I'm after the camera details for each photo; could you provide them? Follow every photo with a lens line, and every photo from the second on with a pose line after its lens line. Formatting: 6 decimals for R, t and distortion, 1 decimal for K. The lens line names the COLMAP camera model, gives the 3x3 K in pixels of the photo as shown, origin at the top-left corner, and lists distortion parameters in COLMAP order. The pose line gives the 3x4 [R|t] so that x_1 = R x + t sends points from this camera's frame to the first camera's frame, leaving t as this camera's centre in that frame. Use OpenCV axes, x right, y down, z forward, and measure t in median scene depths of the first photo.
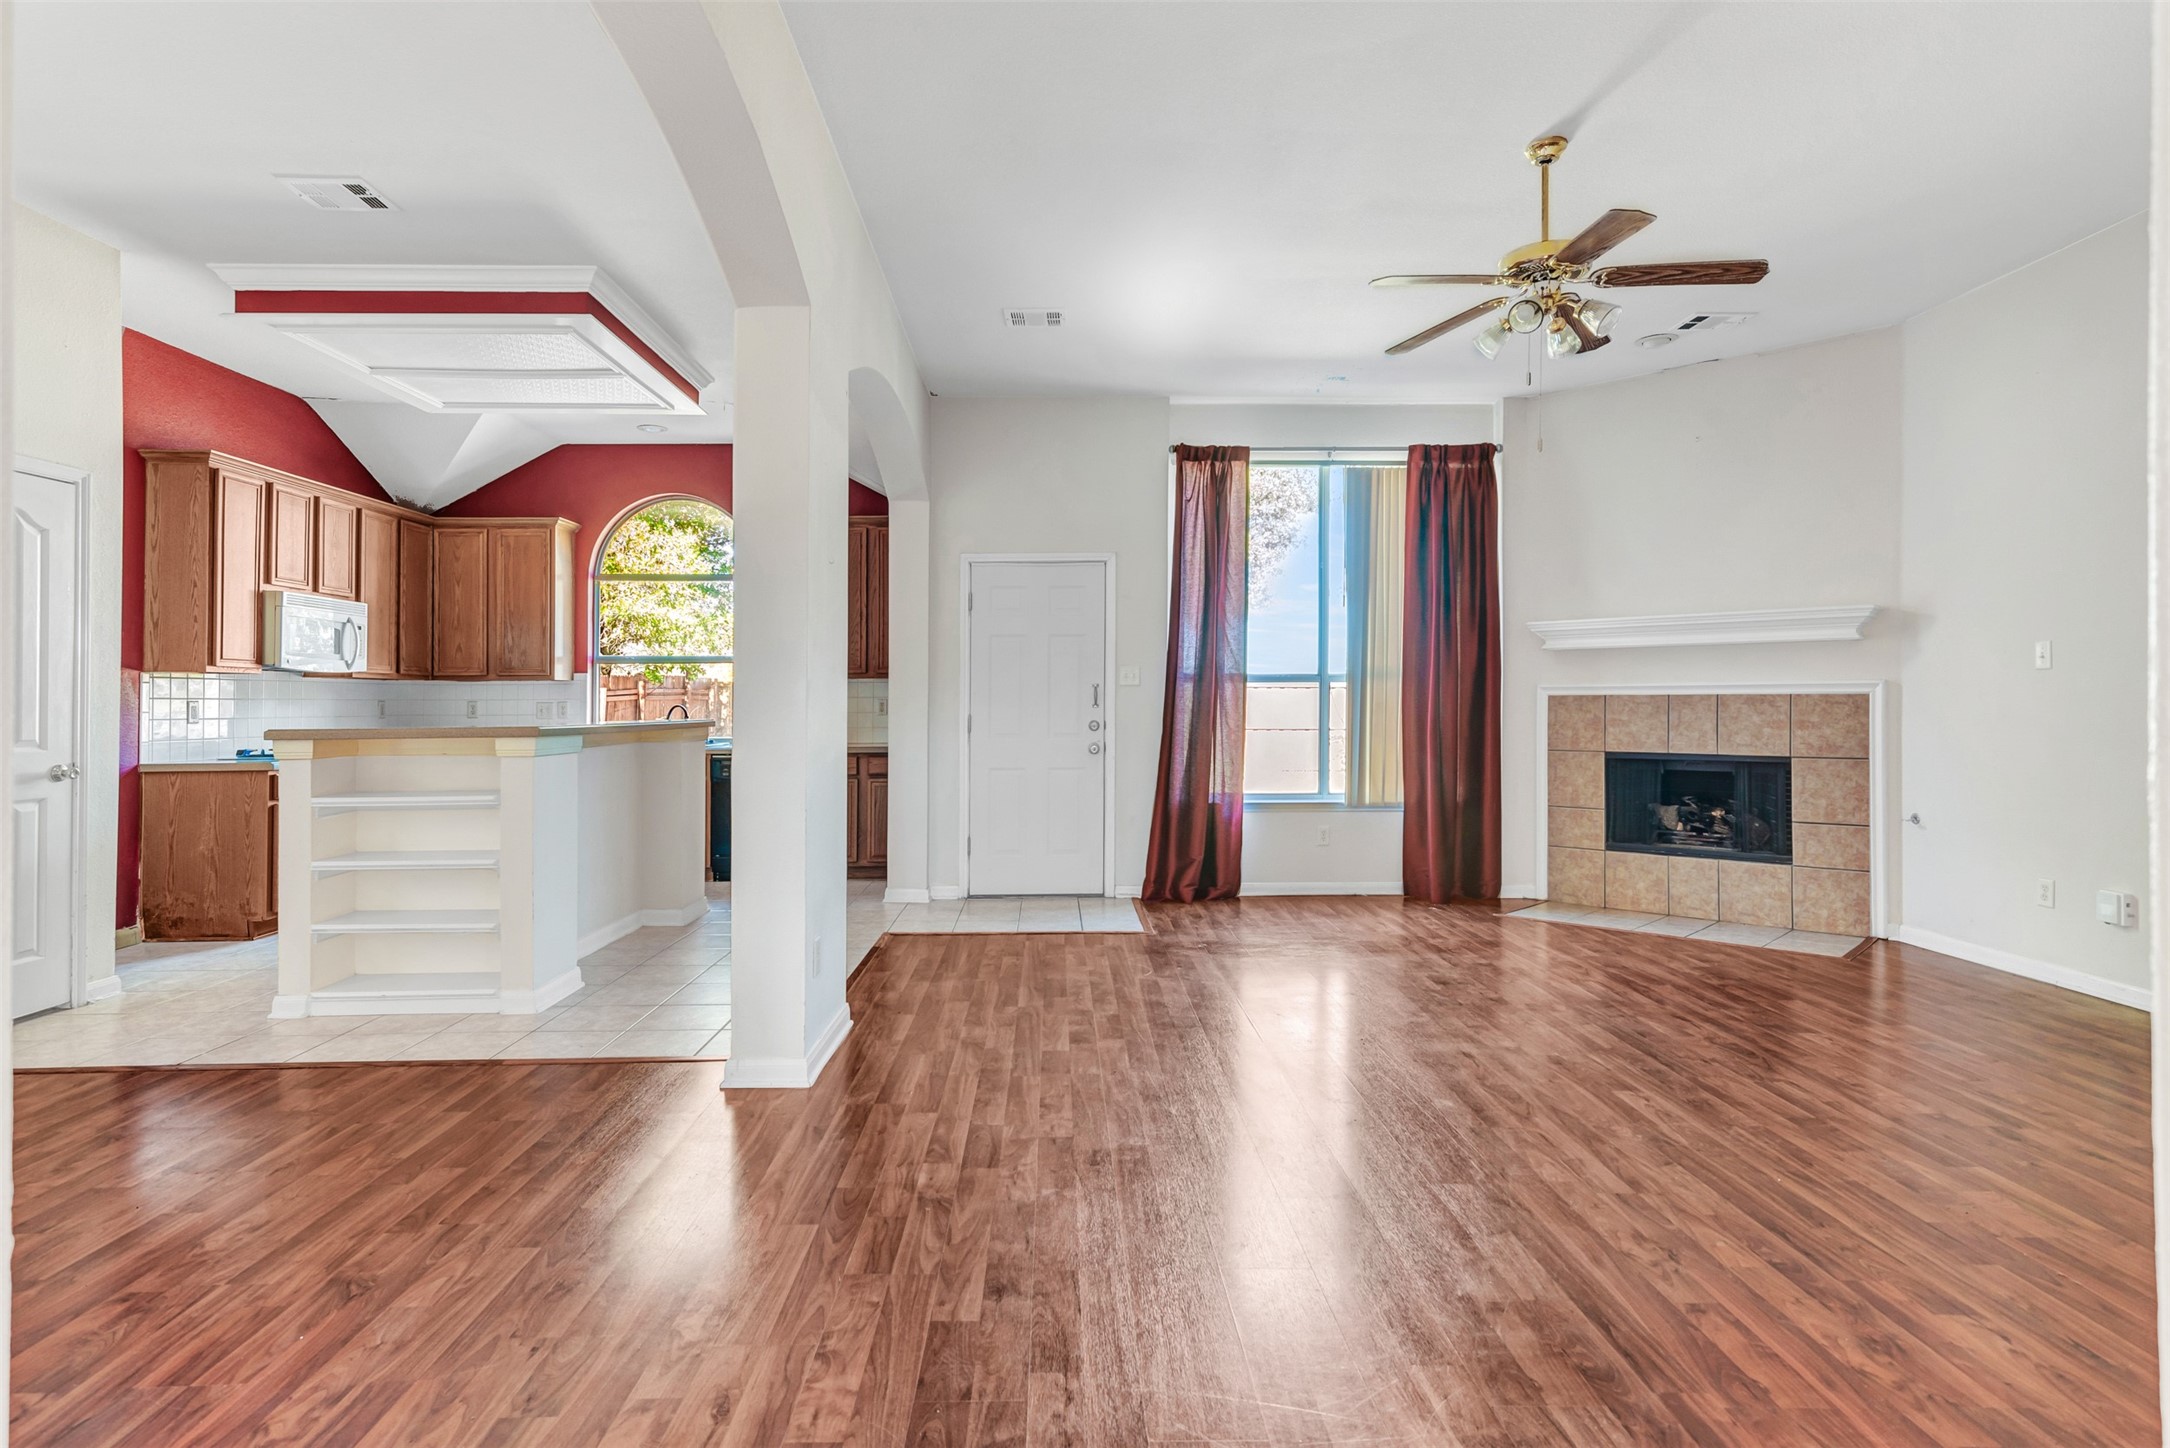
lens RADIAL K [[1129.7, 0, 1153.8], [0, 1129.7, 694.1], [0, 0, 1]] dist [0.006509, 0.001388]
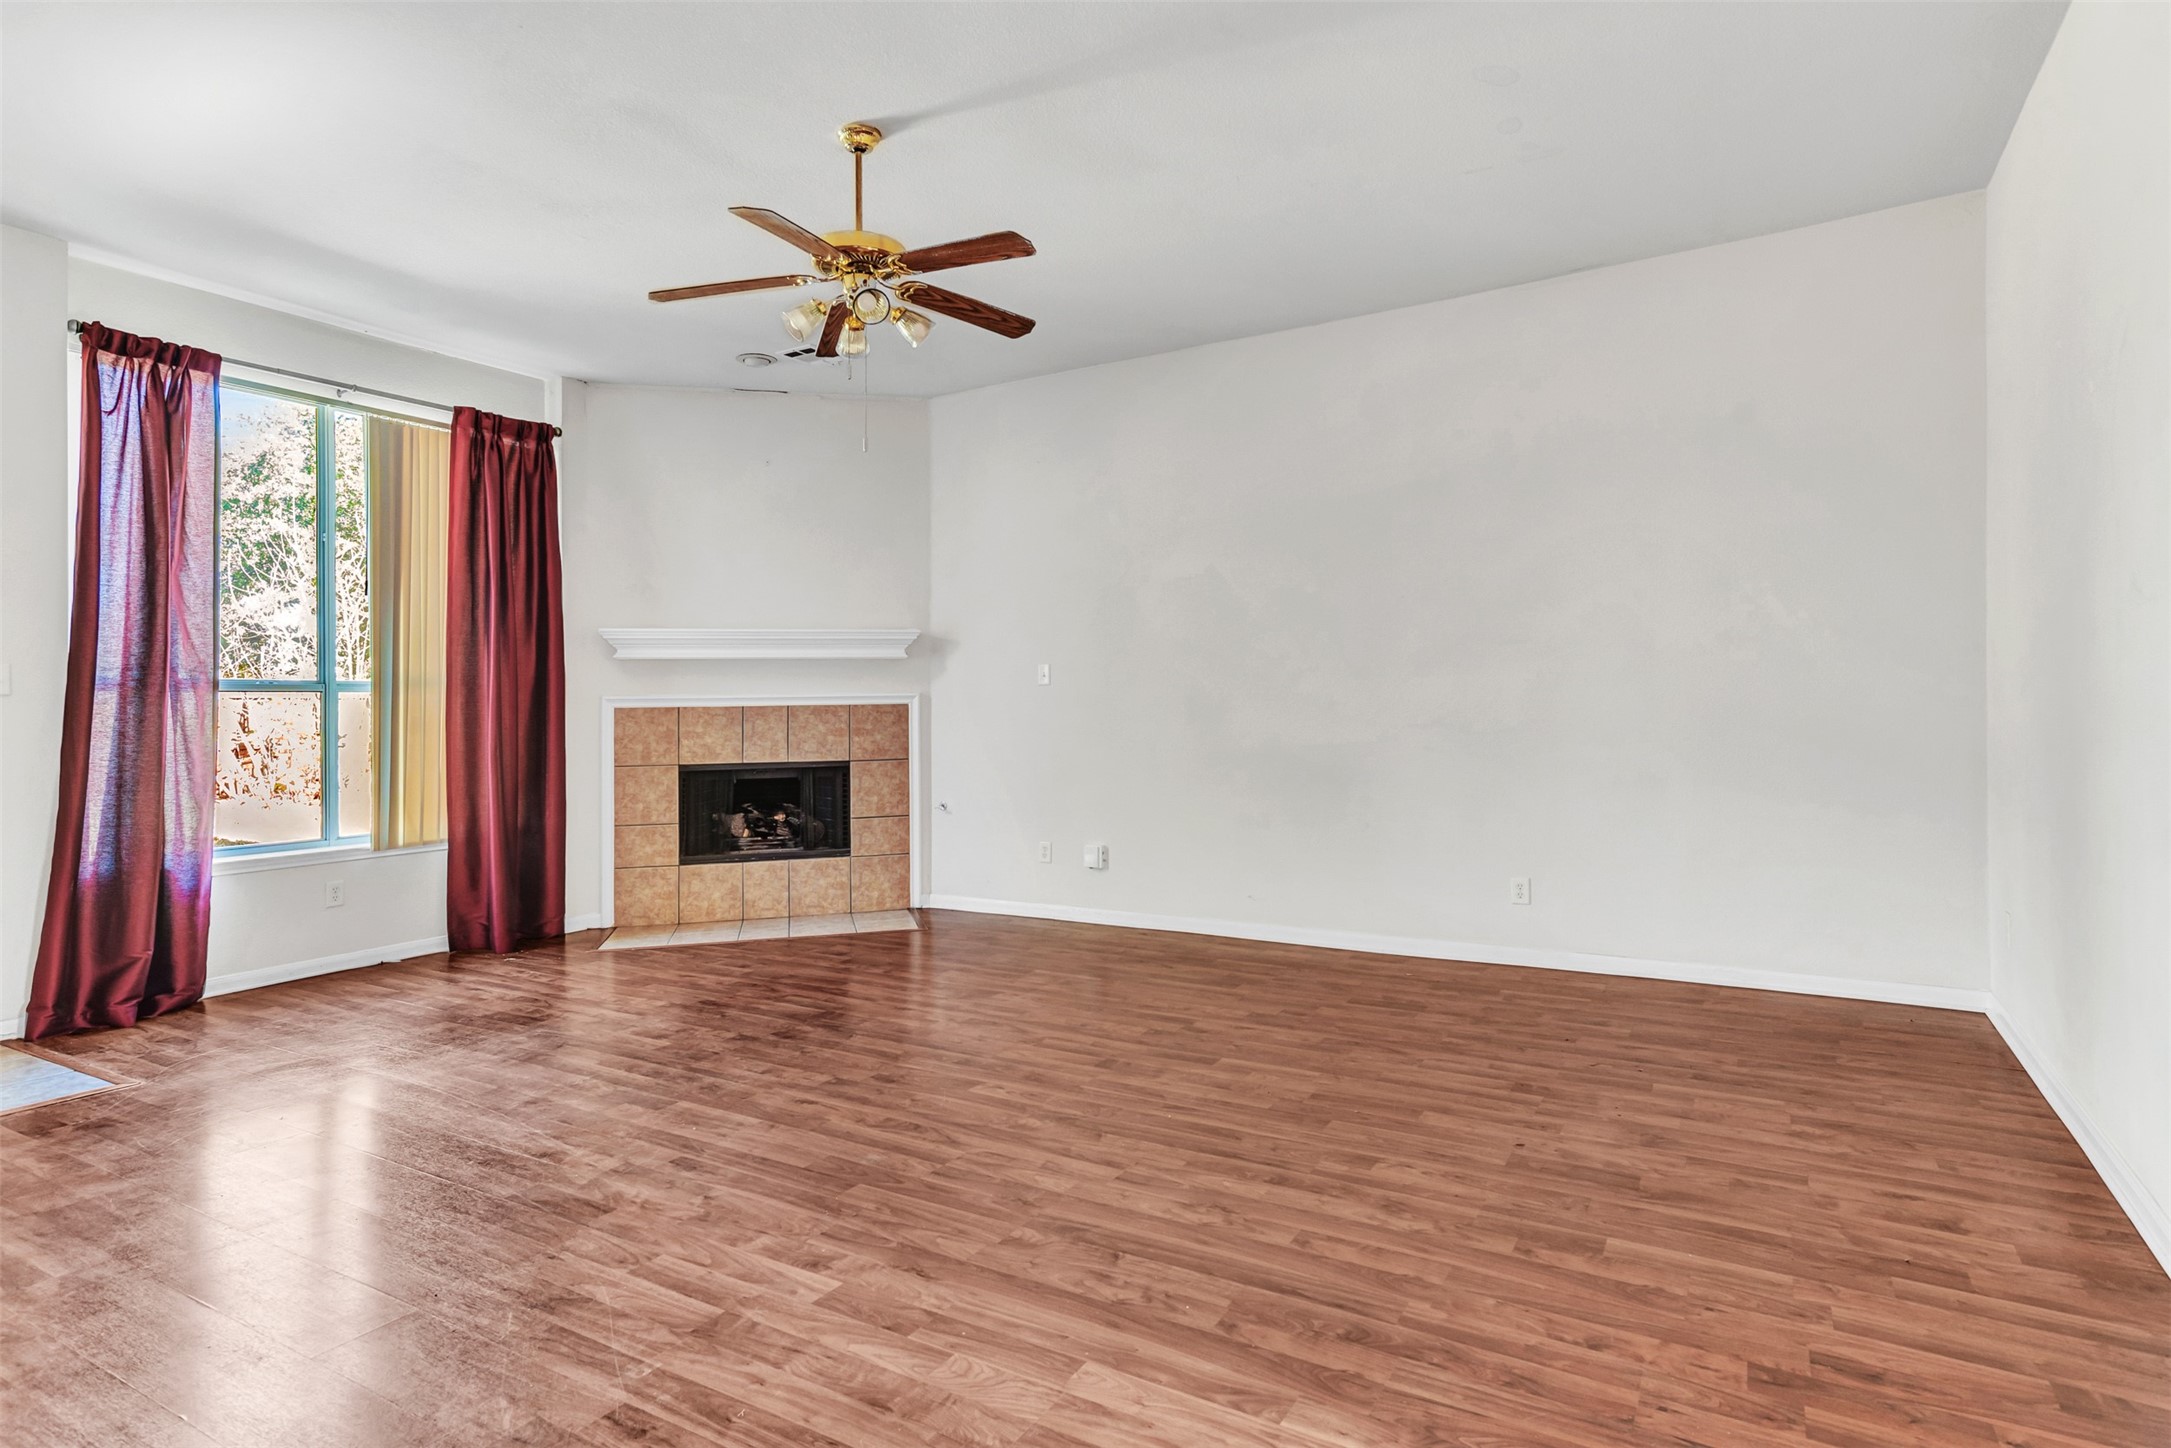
lens RADIAL K [[1068.6, 0, 1083.1], [0, 1068.6, 711.1], [0, 0, 1]] dist [0.004827, 0.000381]
pose [[0.563316, -0.007392, 0.826208, -0.171854], [0.006098, 0.999970, 0.004788, 0.002119], [-0.826219, 0.002341, 0.563344, 0.190467]]
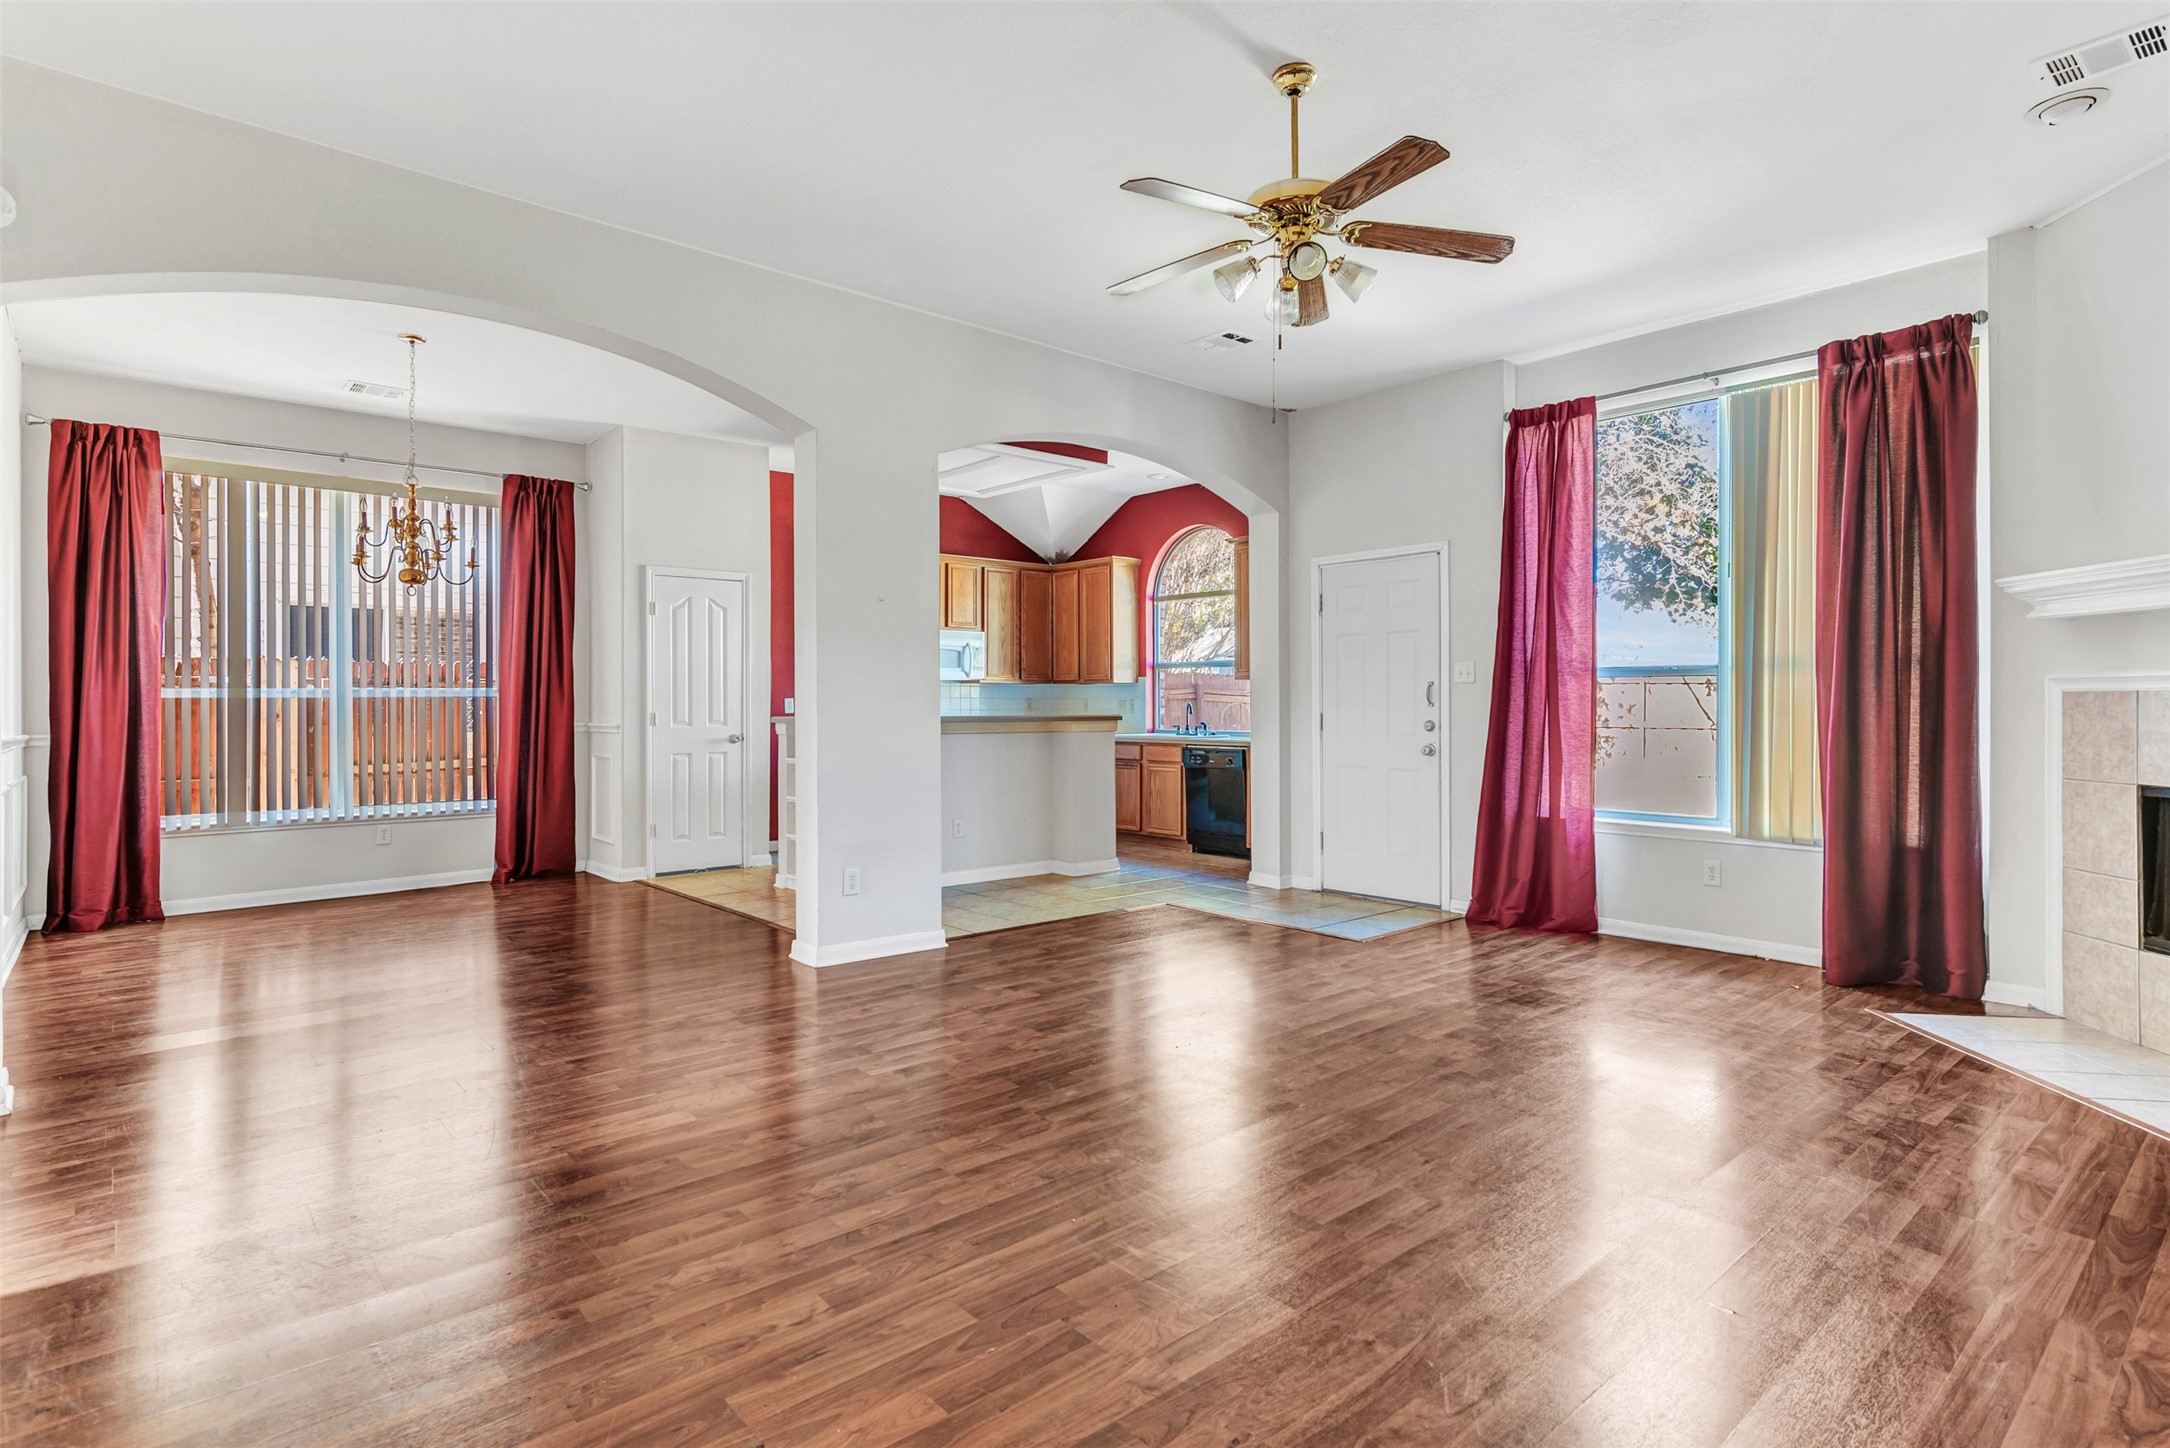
lens RADIAL K [[1178.0, 0, 1093.4], [0, 1178.0, 687.6], [0, 0, 1]] dist [0.005247, 0.000770]
pose [[0.615491, -0.007006, -0.788113, 0.562937], [0.005604, 0.999974, -0.004513, -0.001256], [0.788124, -0.001639, 0.615514, 0.177036]]
